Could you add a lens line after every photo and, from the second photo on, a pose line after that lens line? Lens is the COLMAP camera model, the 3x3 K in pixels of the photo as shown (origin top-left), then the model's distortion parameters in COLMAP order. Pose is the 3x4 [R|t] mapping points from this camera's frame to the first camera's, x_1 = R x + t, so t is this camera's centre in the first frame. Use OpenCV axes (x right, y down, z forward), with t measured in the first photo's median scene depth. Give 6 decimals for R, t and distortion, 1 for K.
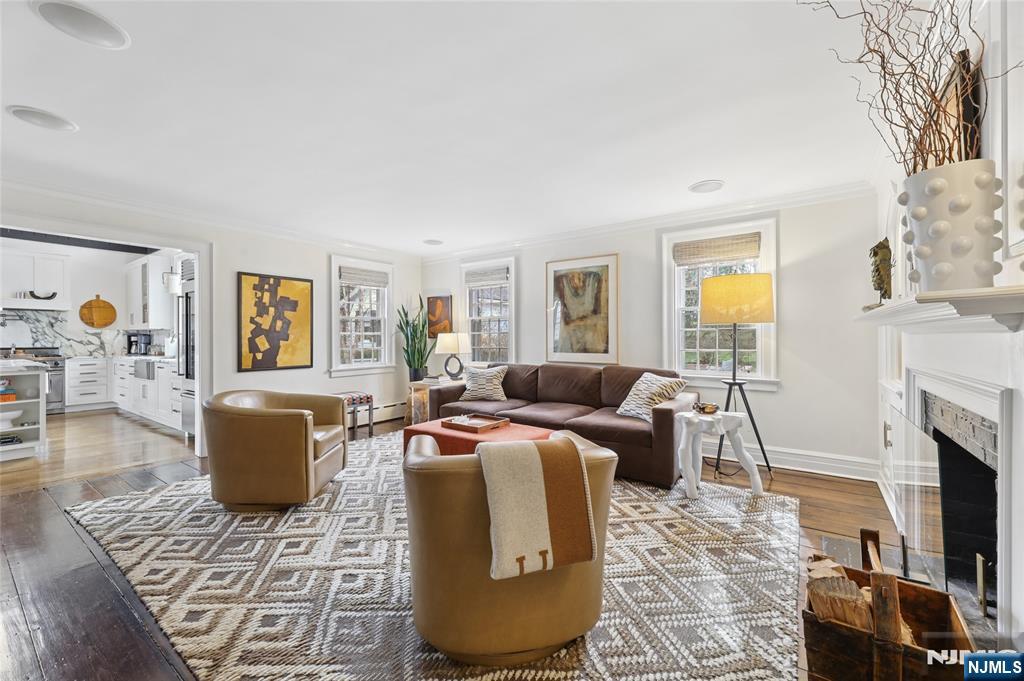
lens RADIAL K [[416.3, 0, 515.4], [0, 416.3, 340.5], [0, 0, 1]] dist [0.001696, 0.000467]
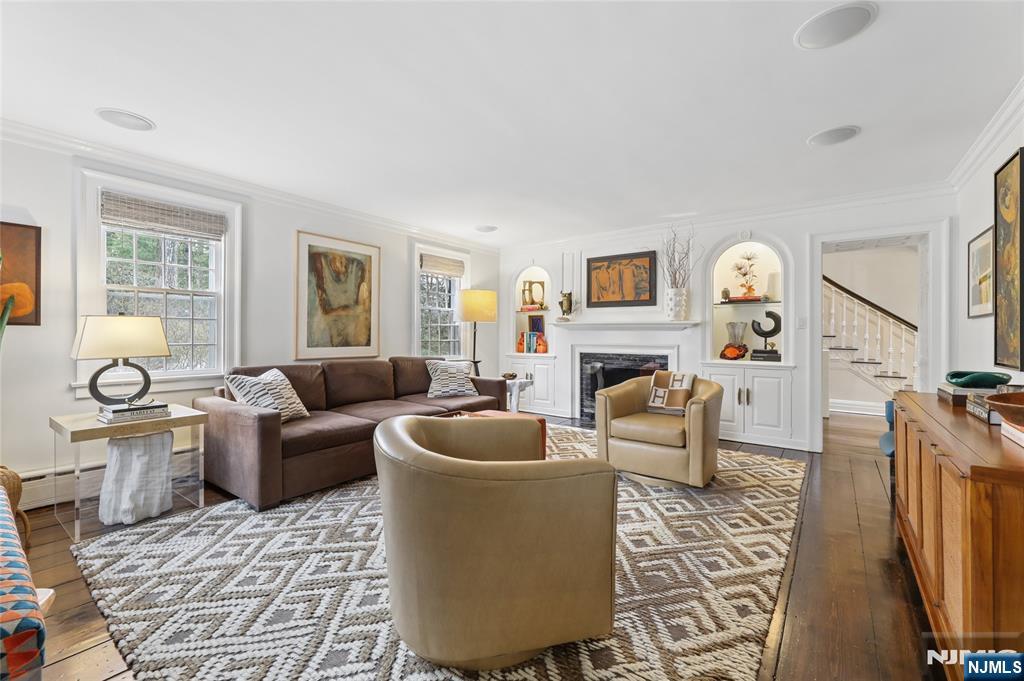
lens RADIAL K [[416.3, 0, 519.2], [0, 416.3, 334.2], [0, 0, 1]] dist [0.001696, 0.000467]
pose [[0.020909, 0.006265, 0.999762, -1.007216], [0.000455, 0.999980, -0.006276, 0.012388], [-0.999781, 0.000587, 0.020906, 0.846021]]
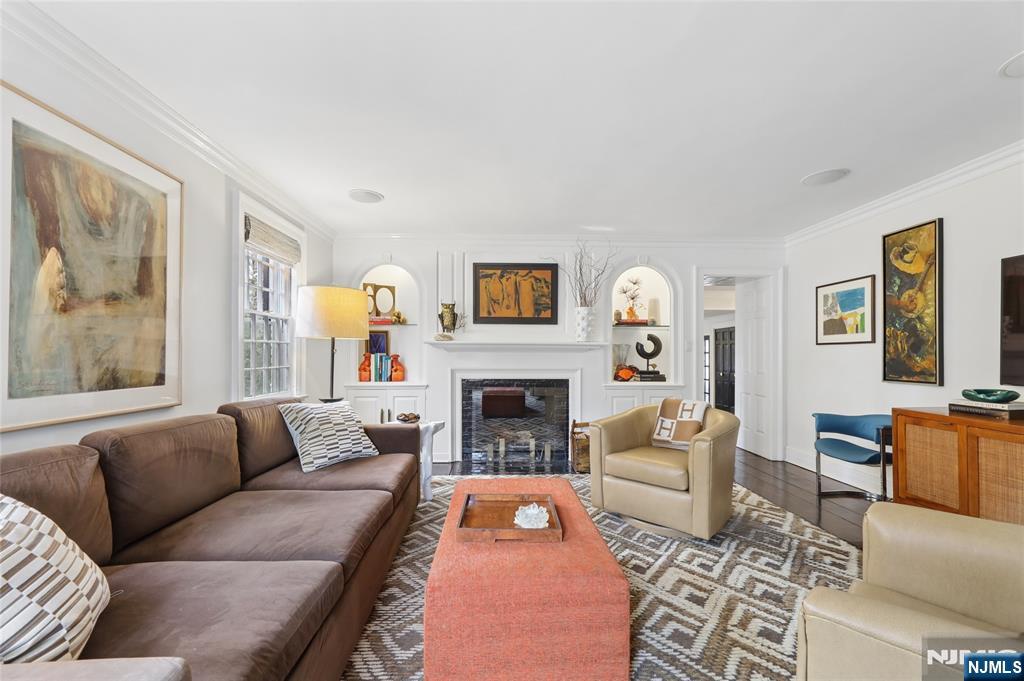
lens RADIAL K [[416.3, 0, 512.5], [0, 416.3, 351.0], [0, 0, 1]] dist [0.001696, 0.000467]
pose [[-0.600288, 0.009429, 0.799728, -0.512127], [0.003538, 0.999952, -0.009134, -0.001421], [-0.799776, -0.002654, -0.600293, 1.301962]]
